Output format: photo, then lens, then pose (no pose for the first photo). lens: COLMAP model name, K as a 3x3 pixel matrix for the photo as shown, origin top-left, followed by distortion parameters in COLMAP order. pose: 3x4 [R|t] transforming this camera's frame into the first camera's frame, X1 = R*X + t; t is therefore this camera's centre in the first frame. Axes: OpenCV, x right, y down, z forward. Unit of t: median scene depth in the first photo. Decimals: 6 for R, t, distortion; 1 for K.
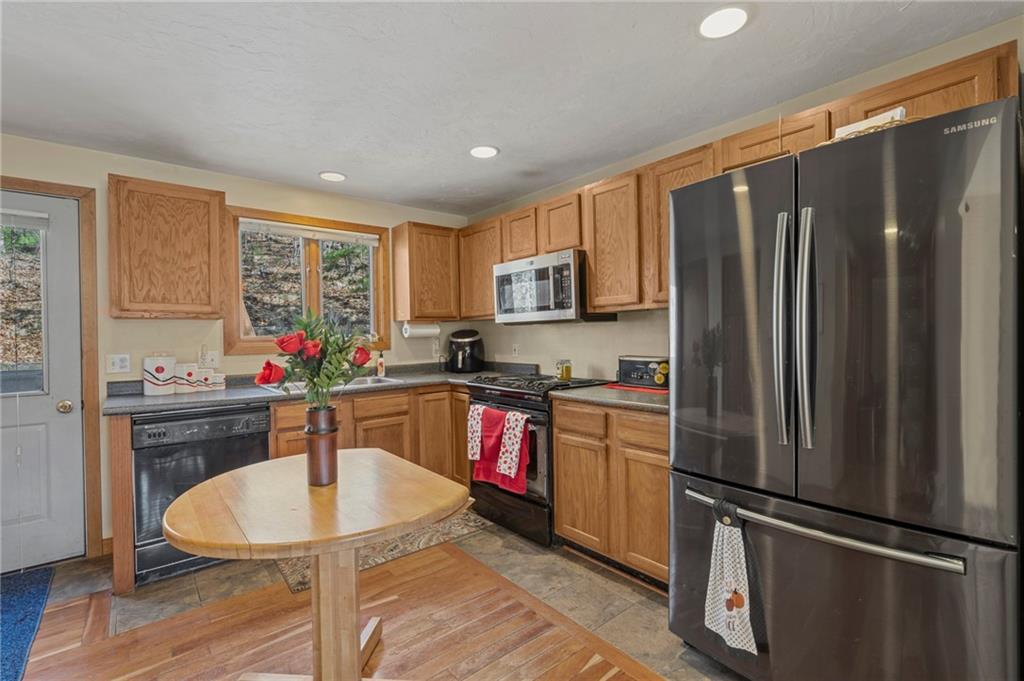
lens RADIAL K [[459.1, 0, 508.4], [0, 459.1, 338.4], [0, 0, 1]] dist [-0.006985, 0.003052]
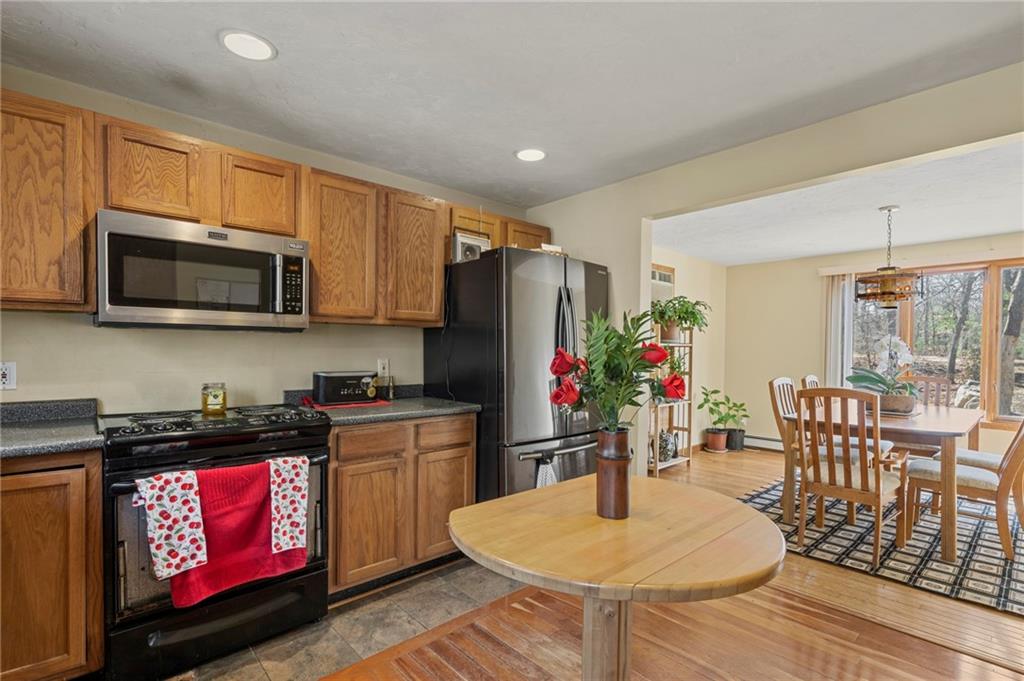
lens RADIAL K [[459.1, 0, 538.1], [0, 459.1, 359.4], [0, 0, 1]] dist [-0.006985, 0.003052]
pose [[-0.052648, -0.002850, 0.998609, -0.709963], [0.001612, 0.999994, 0.002939, 0.011496], [-0.998612, 0.001765, -0.052644, 0.668338]]
